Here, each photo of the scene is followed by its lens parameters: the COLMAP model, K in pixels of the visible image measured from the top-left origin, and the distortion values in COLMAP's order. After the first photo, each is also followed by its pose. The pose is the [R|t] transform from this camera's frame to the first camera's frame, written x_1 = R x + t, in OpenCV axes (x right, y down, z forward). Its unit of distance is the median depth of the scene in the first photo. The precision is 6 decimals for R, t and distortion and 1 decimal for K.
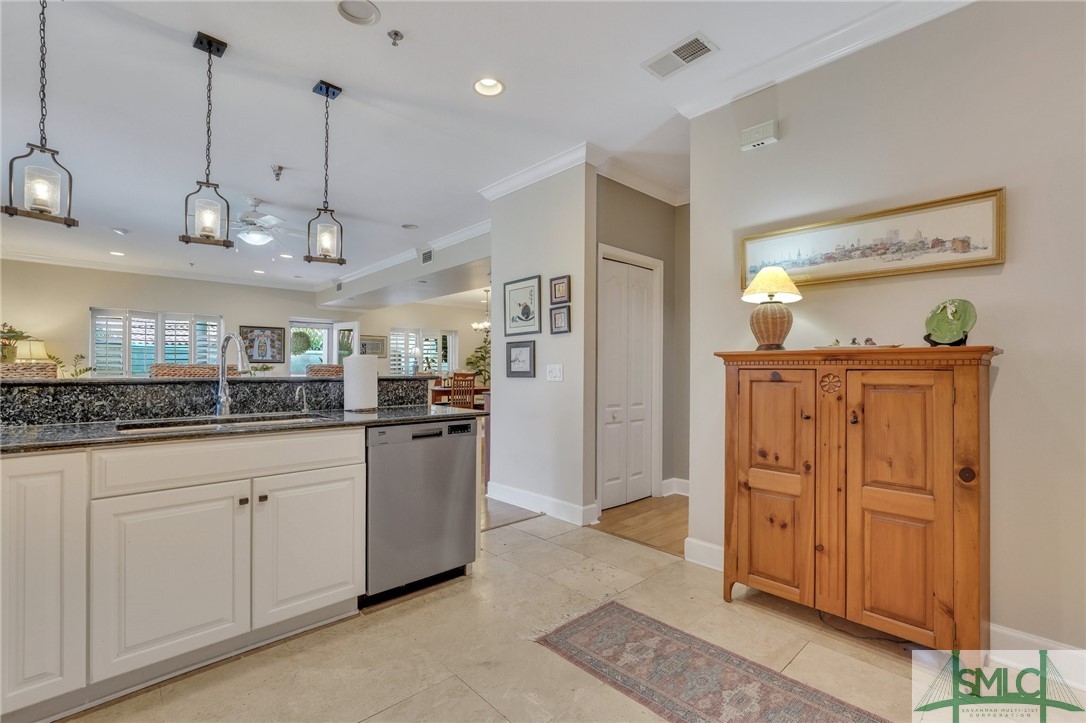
lens RADIAL K [[485.7, 0, 543.9], [0, 485.7, 367.6], [0, 0, 1]] dist [-0.001019, 0.000222]
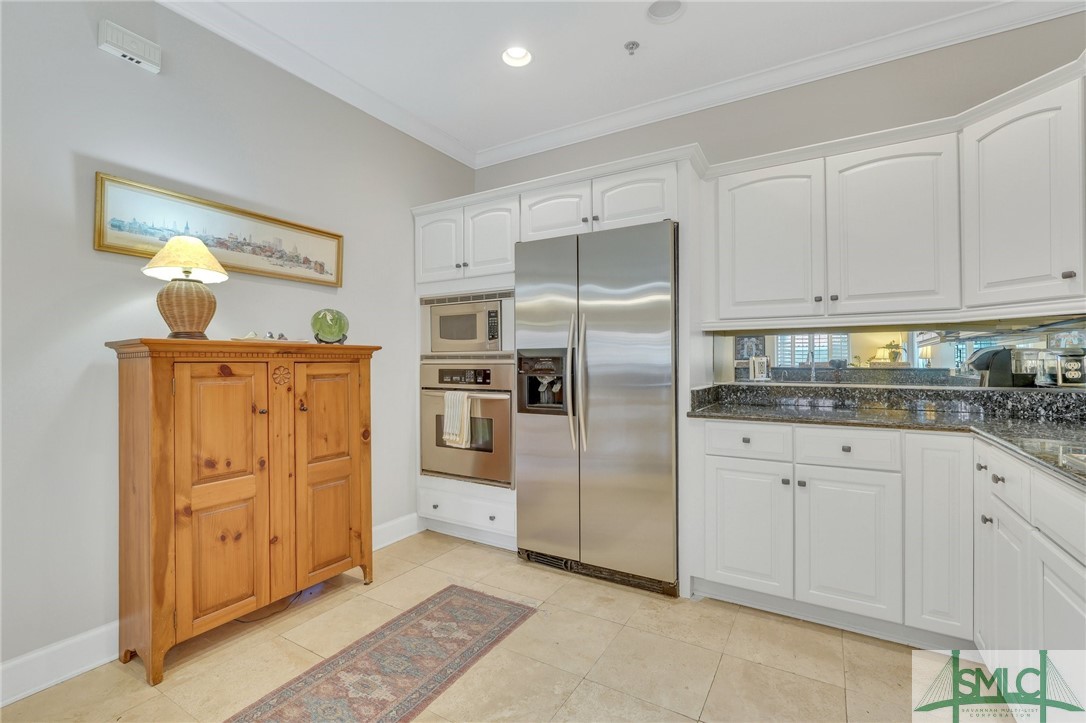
lens RADIAL K [[481.1, 0, 547.6], [0, 481.1, 357.5], [0, 0, 1]] dist [-0.000948, 0.000275]
pose [[-0.285982, 0.004454, 0.958225, -0.548324], [-0.002566, 0.999982, -0.005414, -0.001812], [-0.958231, -0.004007, -0.285966, 0.745004]]
